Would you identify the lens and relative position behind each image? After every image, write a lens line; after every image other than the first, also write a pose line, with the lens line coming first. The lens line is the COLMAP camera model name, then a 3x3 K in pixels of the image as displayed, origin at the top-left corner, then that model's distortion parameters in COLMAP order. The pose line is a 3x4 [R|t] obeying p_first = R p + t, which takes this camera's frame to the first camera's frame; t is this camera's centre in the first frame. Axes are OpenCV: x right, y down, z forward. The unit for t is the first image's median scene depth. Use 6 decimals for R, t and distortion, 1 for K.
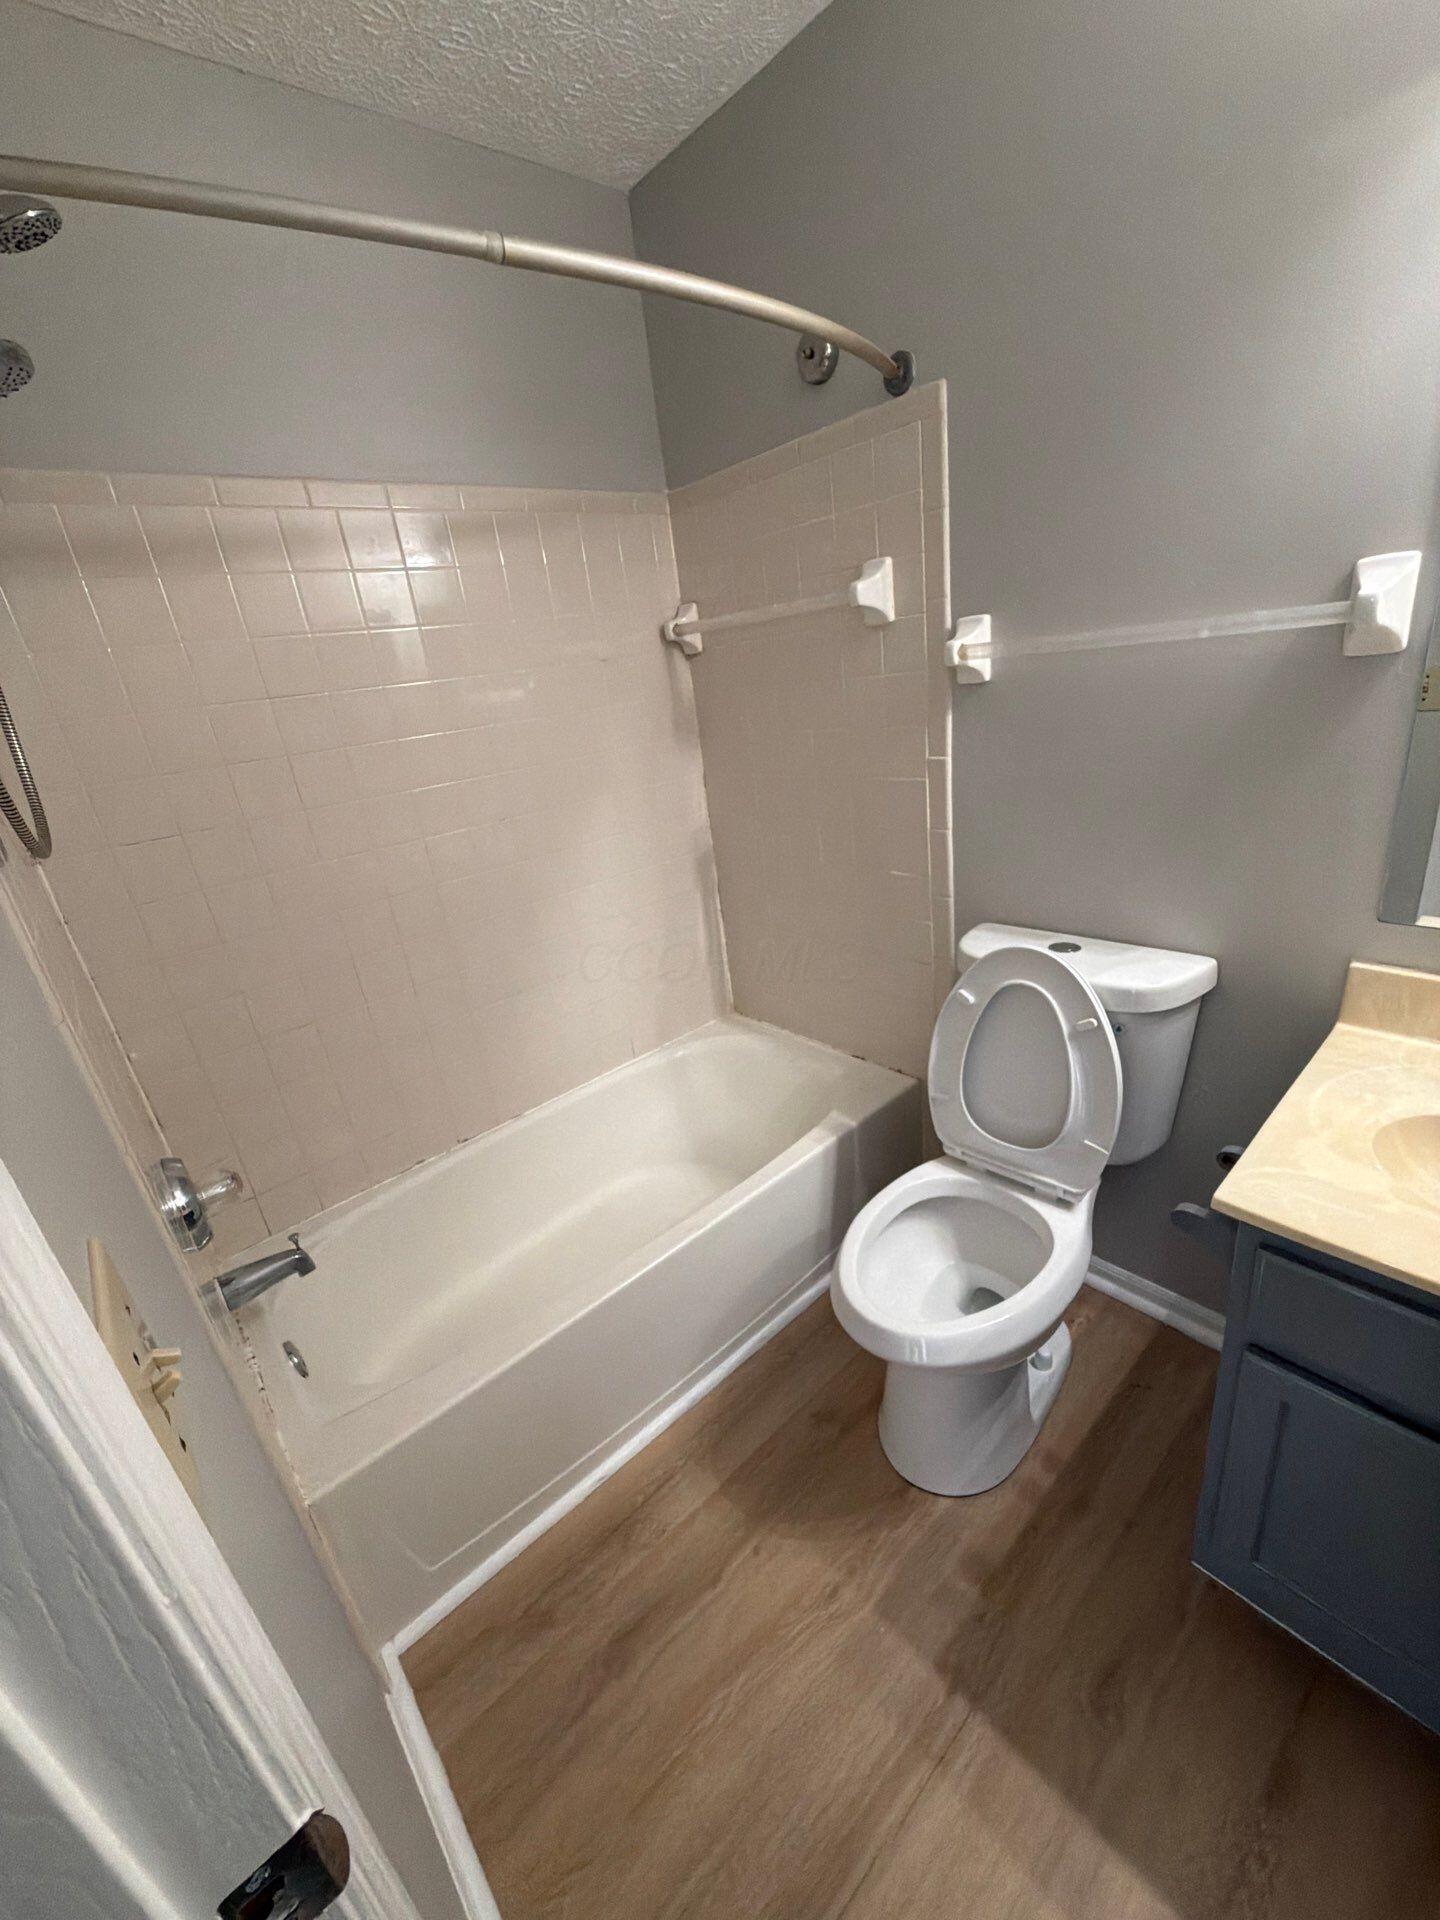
lens RADIAL K [[765.6, 0, 738.0], [0, 765.6, 952.1], [0, 0, 1]] dist [0.000479, -0.000588]
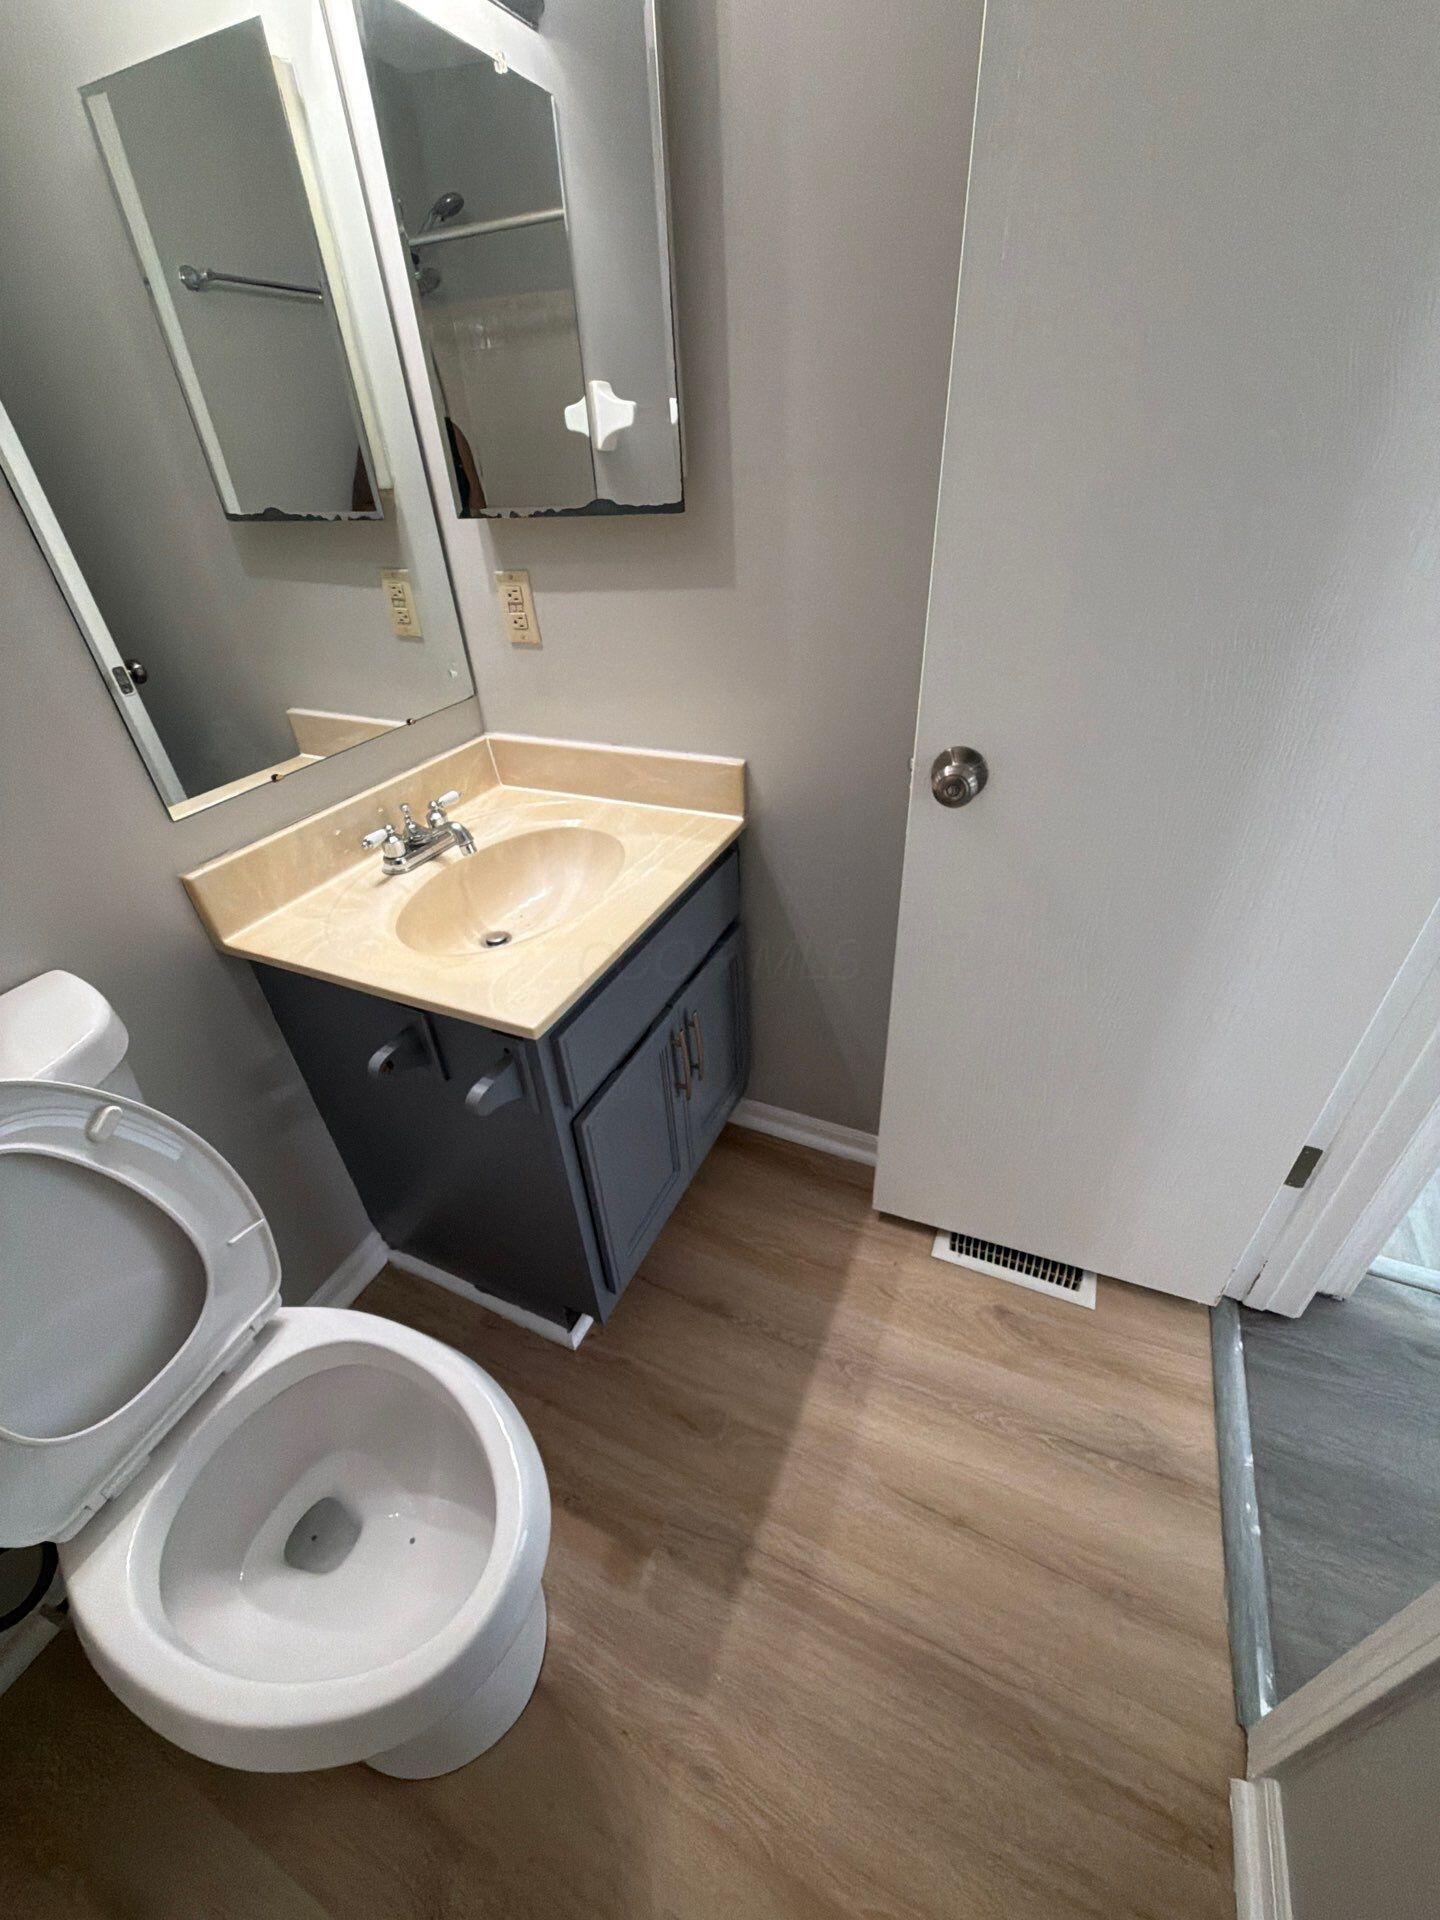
lens RADIAL K [[765.6, 0, 725.0], [0, 765.6, 964.2], [0, 0, 1]] dist [0.000479, -0.000588]
pose [[-0.380183, -0.402020, 0.832971, -0.200927], [0.415646, 0.730273, 0.542162, -0.134996], [-0.826256, 0.552342, -0.110540, 0.669057]]
